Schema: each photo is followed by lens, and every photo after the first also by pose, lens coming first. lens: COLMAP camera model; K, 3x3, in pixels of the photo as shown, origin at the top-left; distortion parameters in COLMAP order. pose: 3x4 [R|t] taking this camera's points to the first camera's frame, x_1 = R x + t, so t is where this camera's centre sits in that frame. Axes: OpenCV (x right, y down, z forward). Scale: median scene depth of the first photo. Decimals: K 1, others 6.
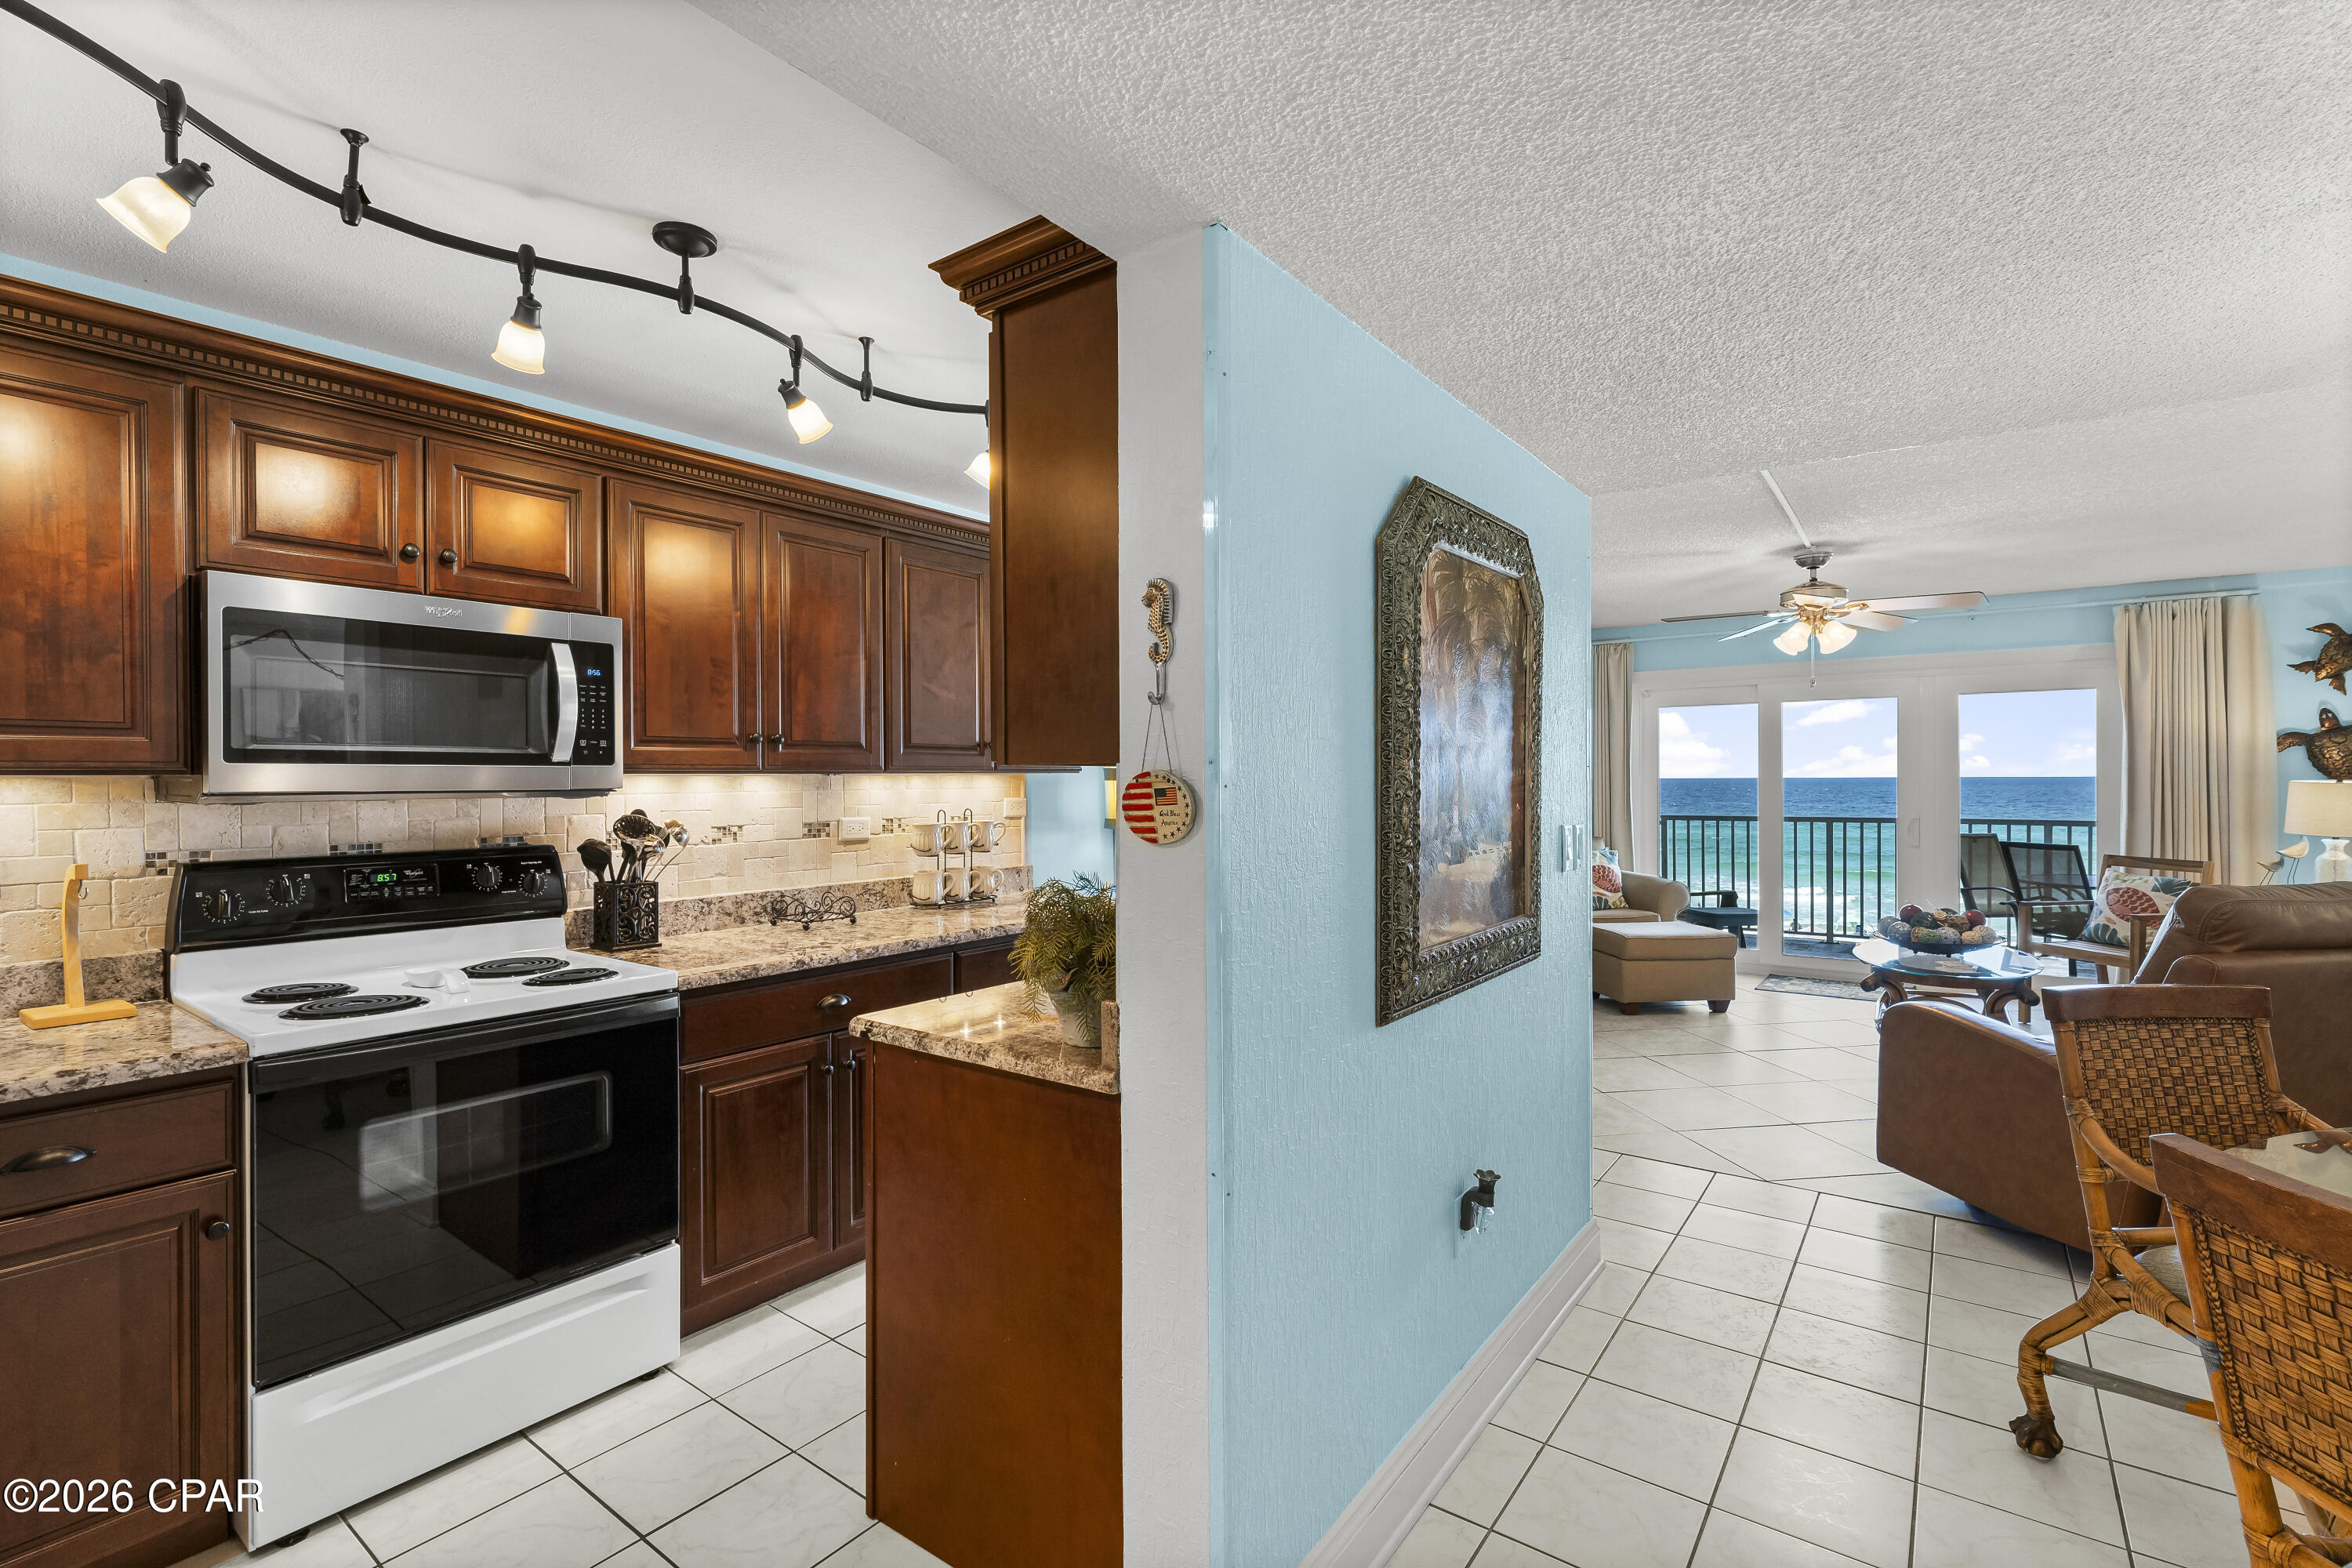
lens RADIAL K [[1048.0, 0, 1181.4], [0, 1048.0, 788.0], [0, 0, 1]] dist [0.000925, 0.000070]
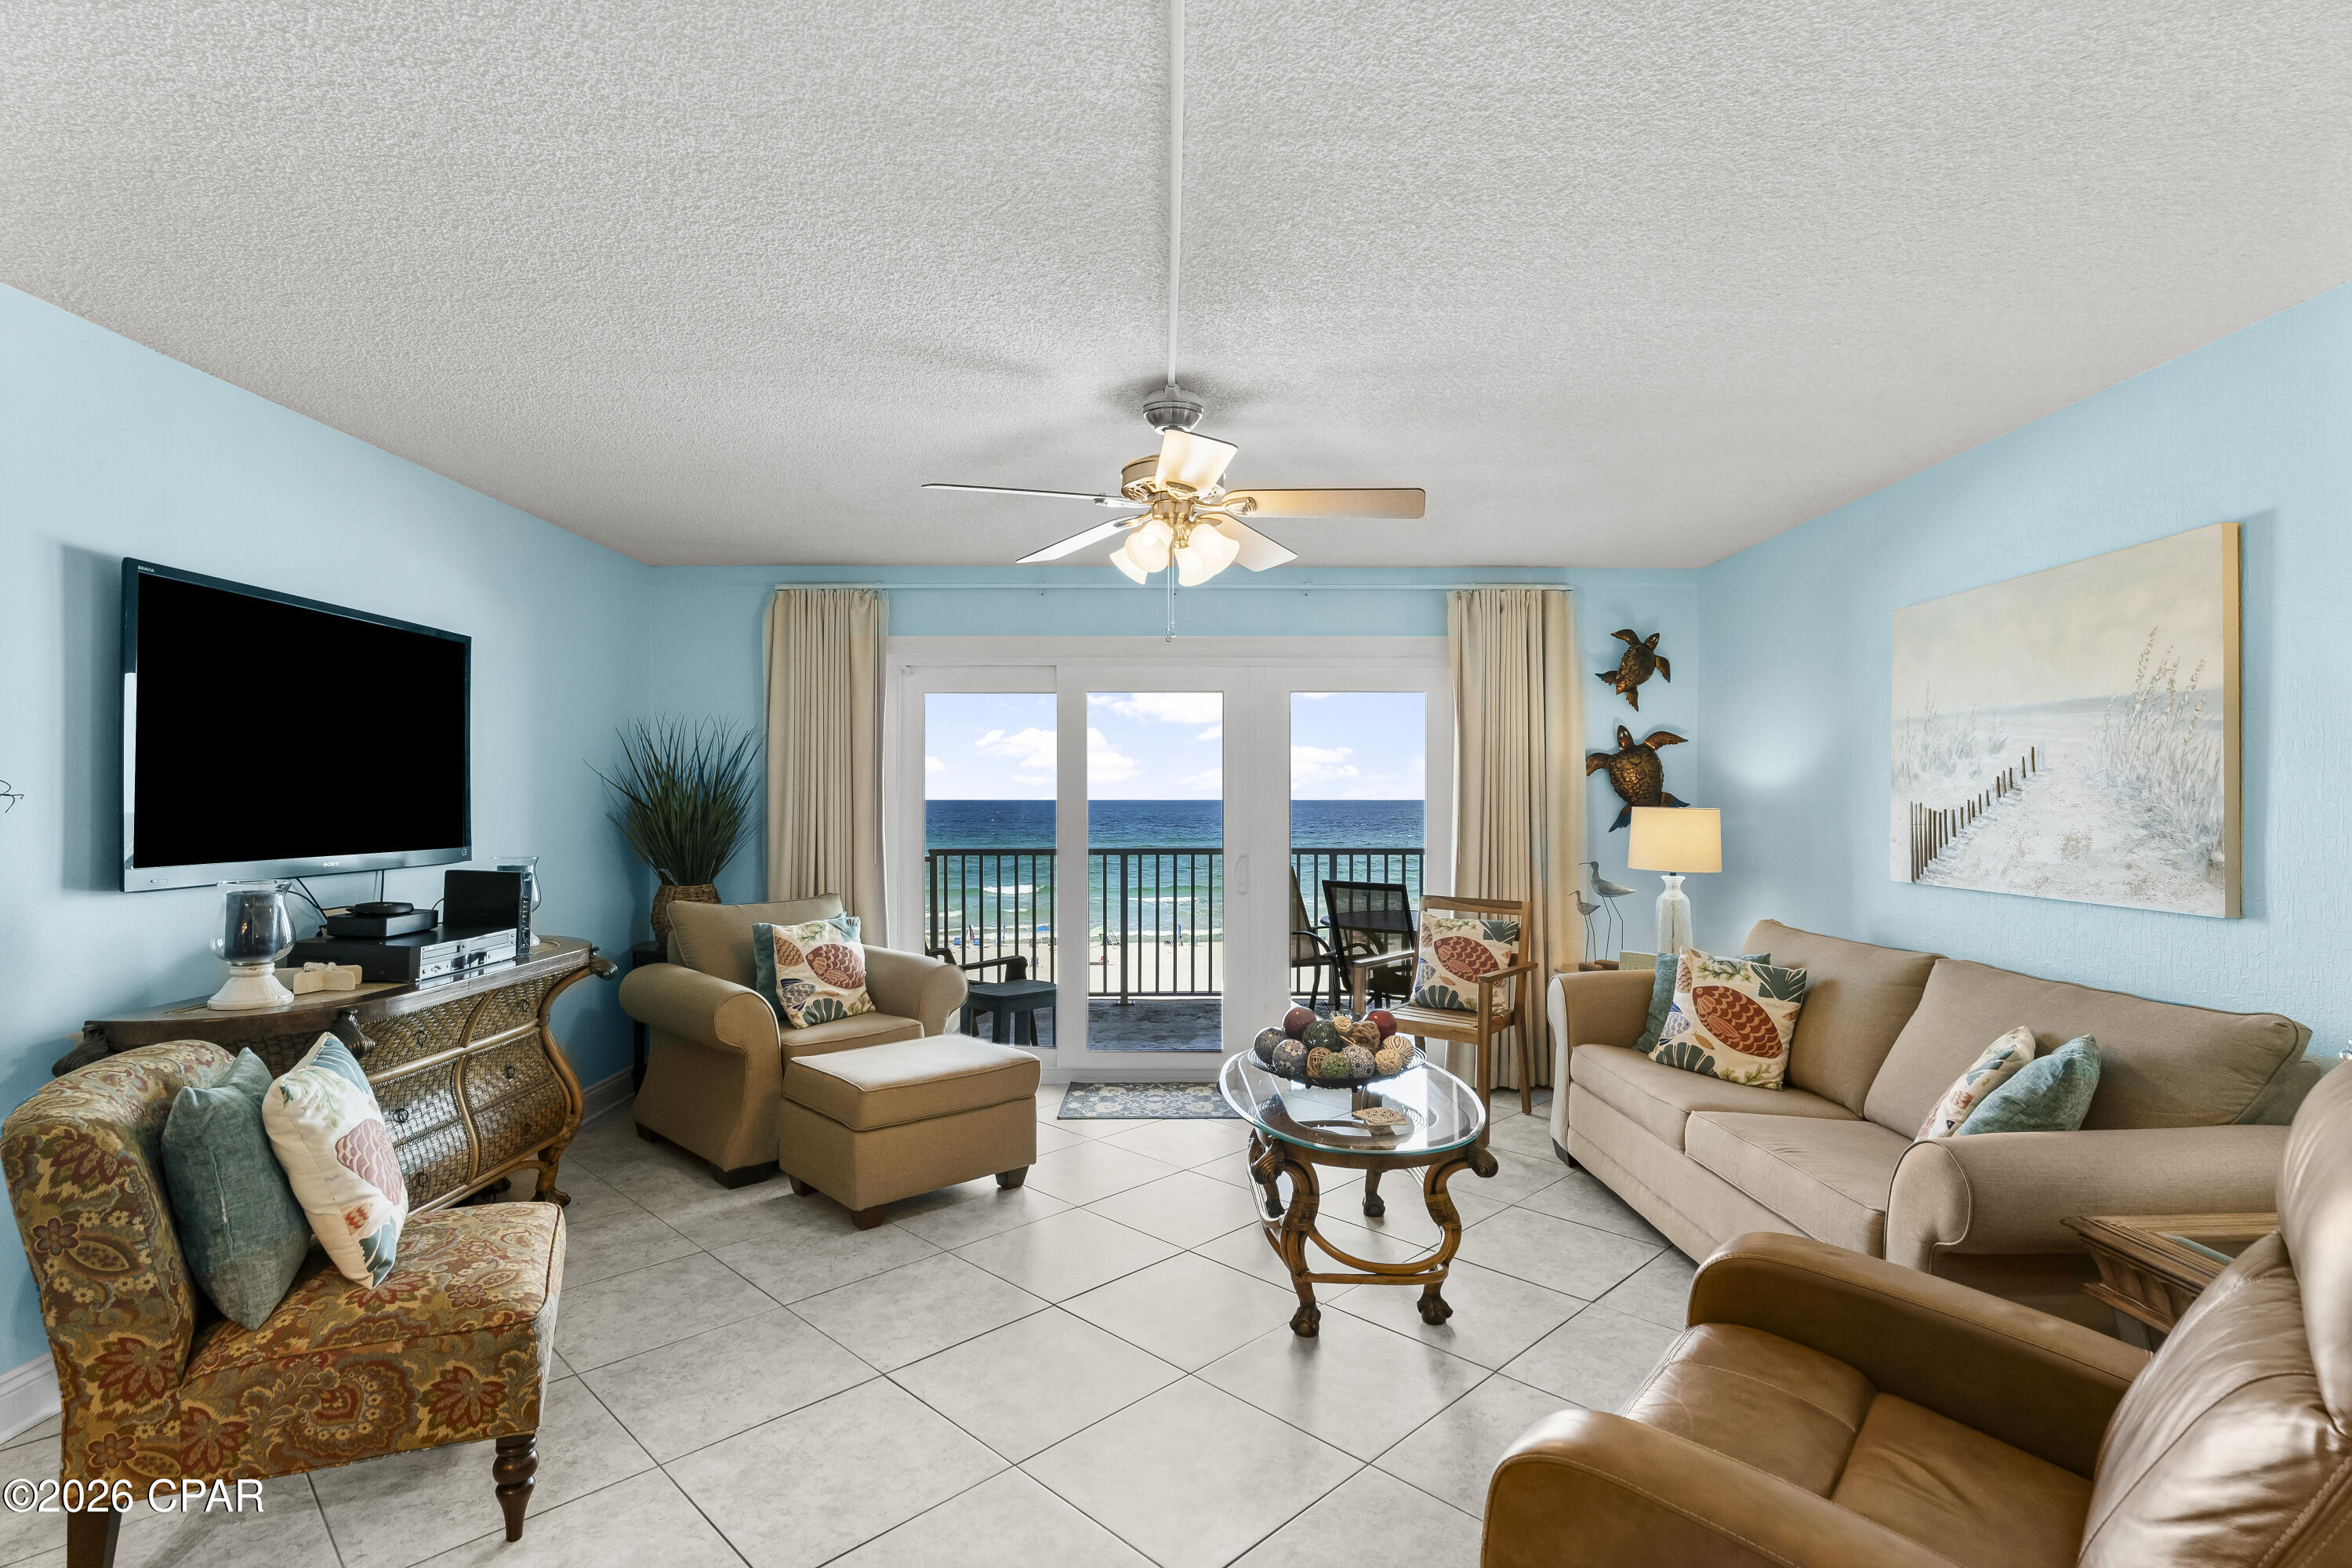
lens RADIAL K [[1128.6, 0, 1187.8], [0, 1128.6, 792.7], [0, 0, 1]] dist [0.003039, -0.000624]
pose [[0.796582, 0.009755, 0.604452, 0.378133], [-0.001435, 0.999897, -0.014246, -0.008377], [-0.604529, 0.010481, 0.796514, 0.799097]]
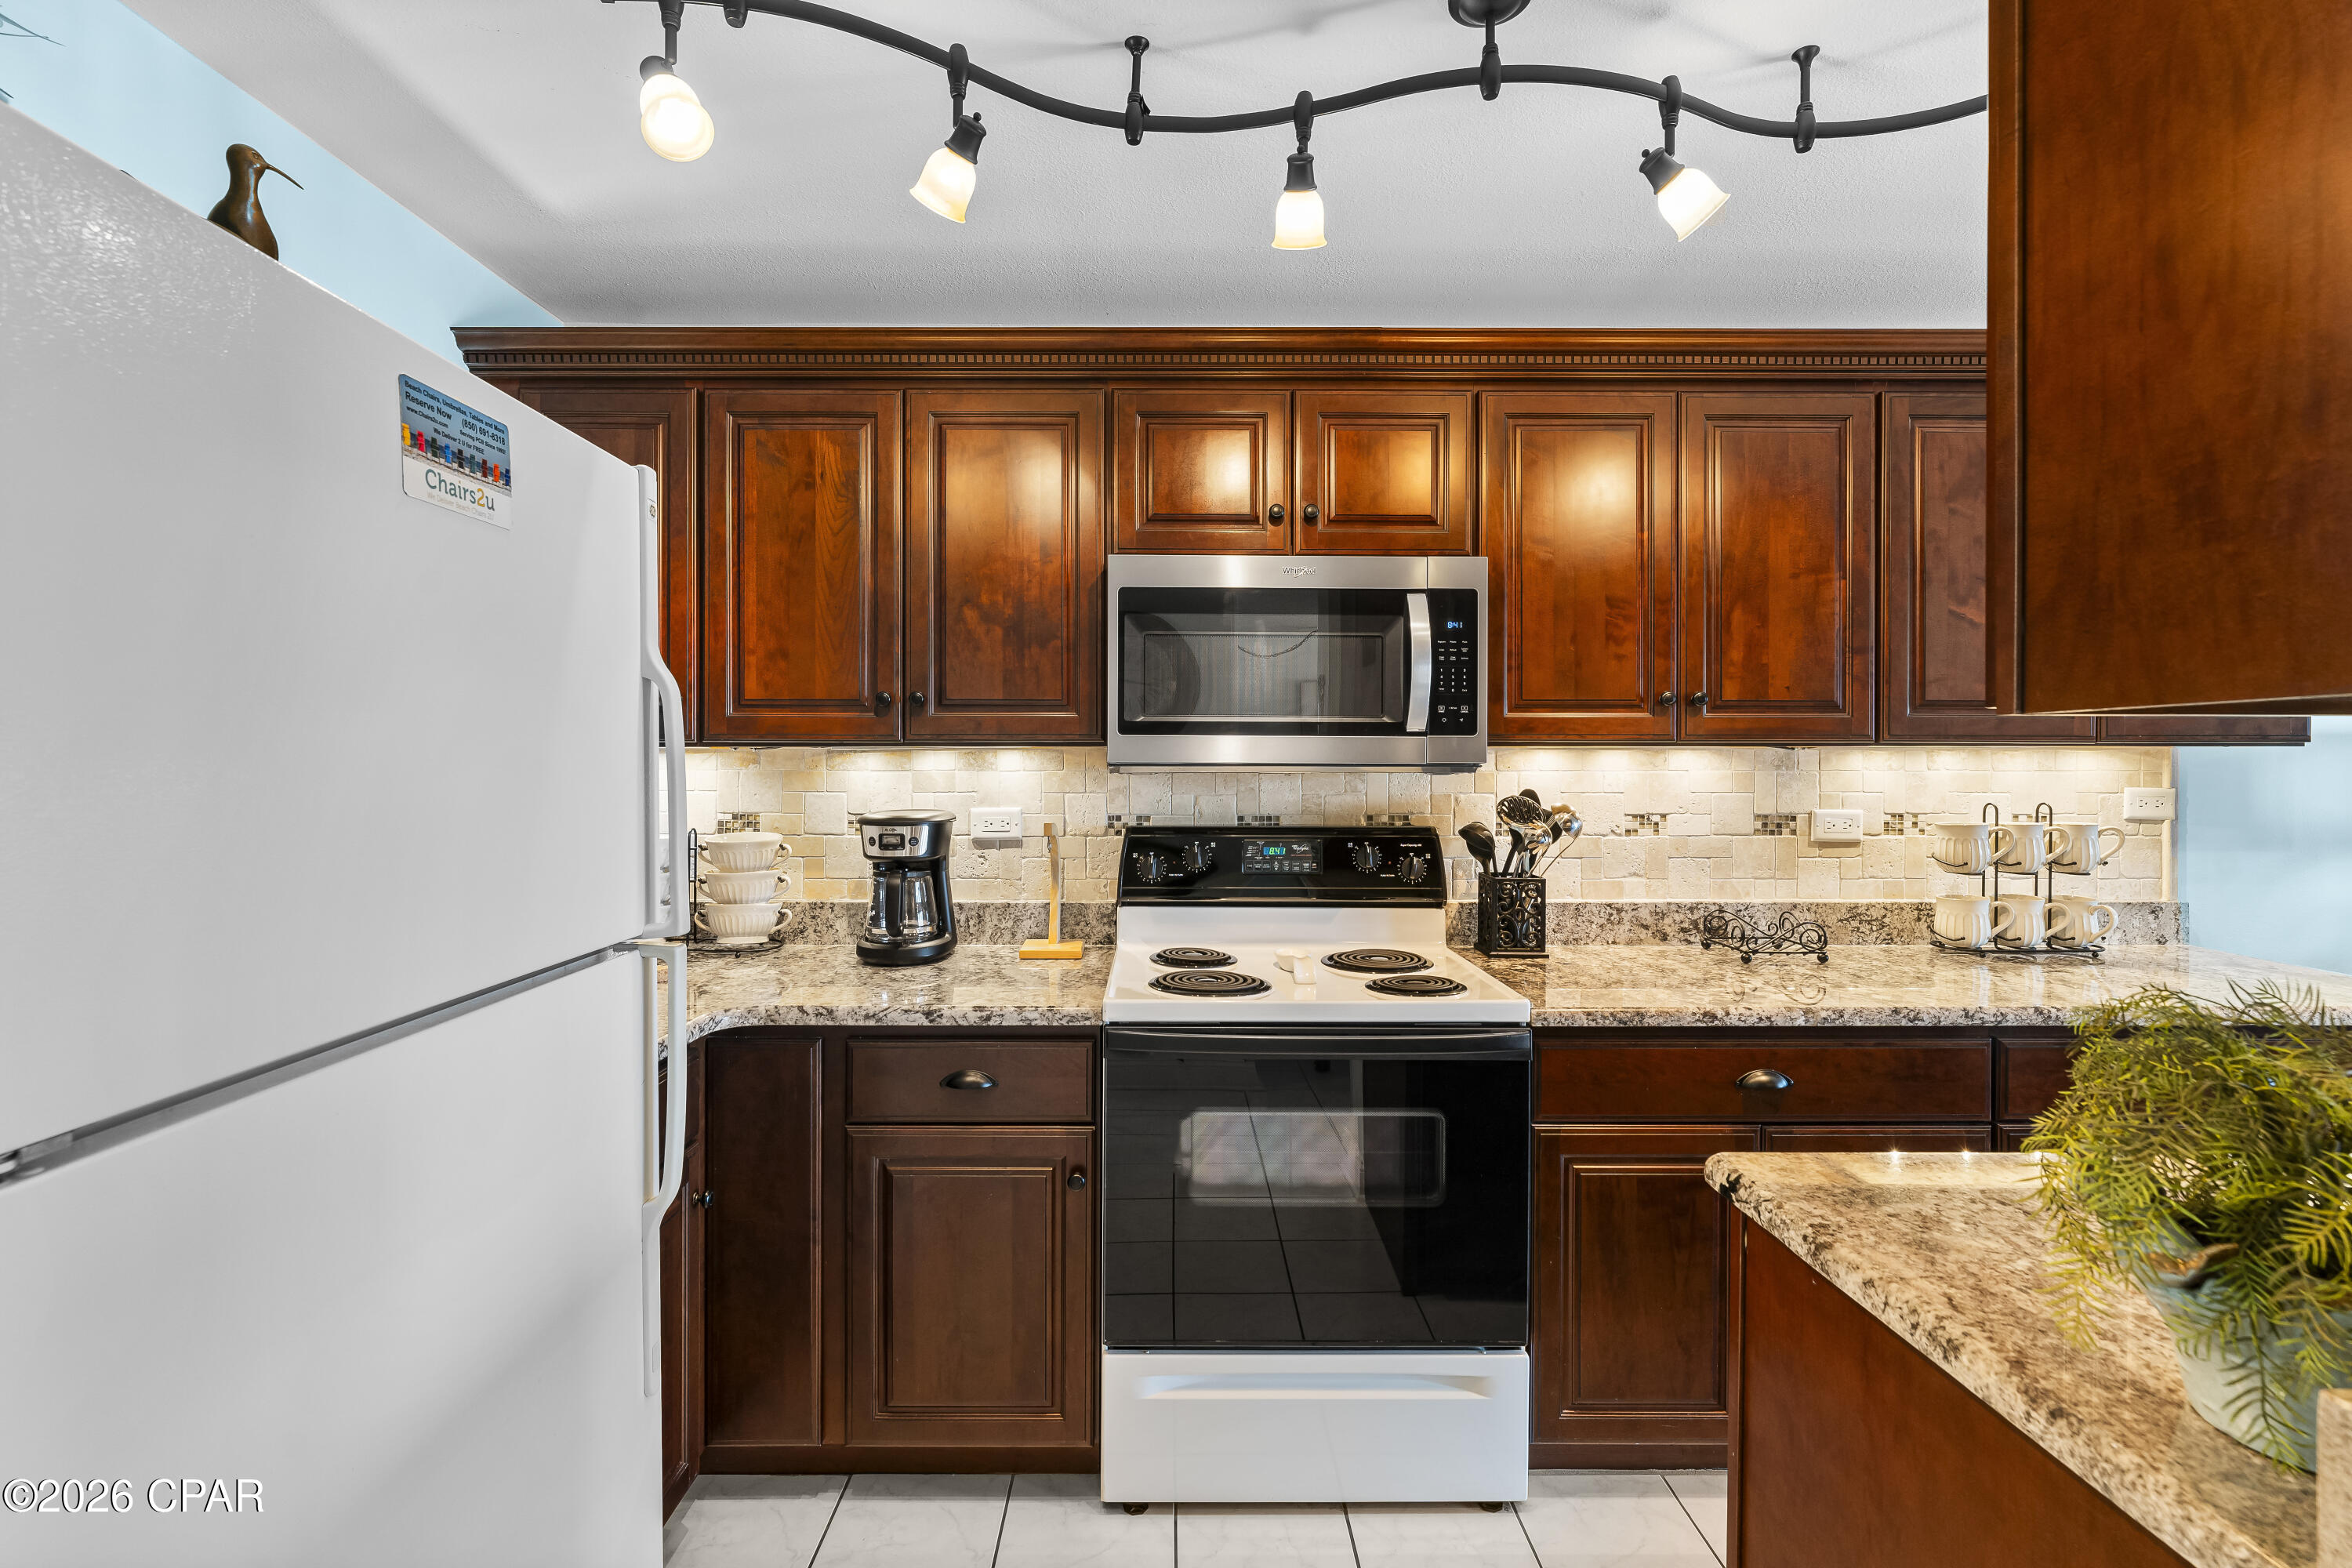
lens RADIAL K [[1055.9, 0, 1175.6], [0, 1055.9, 764.2], [0, 0, 1]] dist [-0.002195, 0.000364]
pose [[0.600642, 0.009317, -0.799464, -0.013762], [-0.012260, 0.999922, 0.002443, 0.001477], [0.799424, 0.008334, 0.600709, 0.245609]]
